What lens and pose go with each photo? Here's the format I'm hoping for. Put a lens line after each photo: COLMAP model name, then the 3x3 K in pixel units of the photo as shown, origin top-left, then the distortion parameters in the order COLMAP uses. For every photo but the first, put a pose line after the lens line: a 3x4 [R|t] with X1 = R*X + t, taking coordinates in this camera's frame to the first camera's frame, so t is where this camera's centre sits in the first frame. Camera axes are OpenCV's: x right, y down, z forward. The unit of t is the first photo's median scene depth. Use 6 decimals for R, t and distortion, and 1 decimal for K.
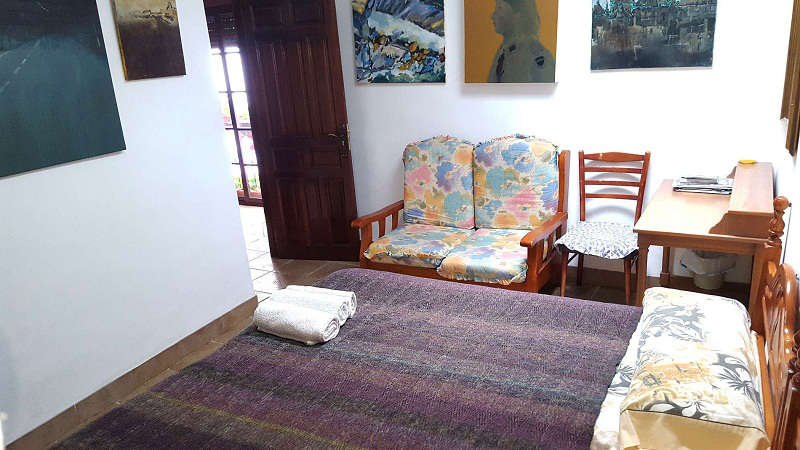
lens RADIAL K [[583.2, 0, 400.4], [0, 583.2, 230.4], [0, 0, 1]] dist [0.145536, -0.254602]
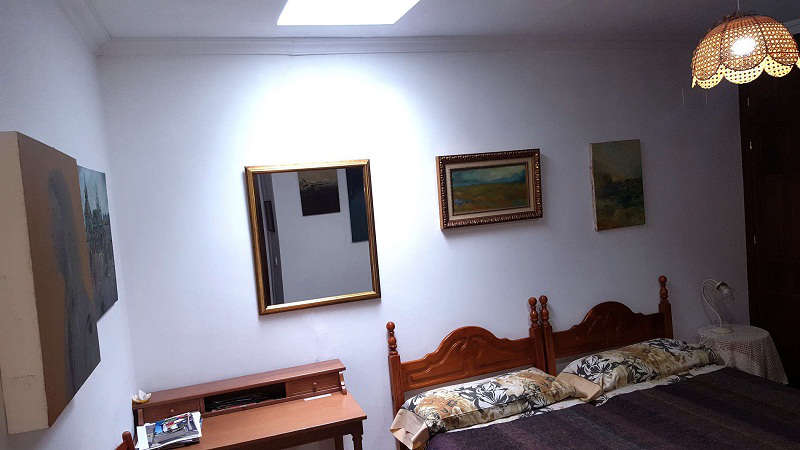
lens RADIAL K [[583.2, 0, 400.4], [0, 583.2, 230.4], [0, 0, 1]] dist [0.145536, -0.254602]
pose [[-0.703880, 0.065600, 0.707284, -0.271050], [0.342671, 0.903557, 0.257217, -0.375062], [-0.622198, 0.423416, -0.658475, 1.080045]]
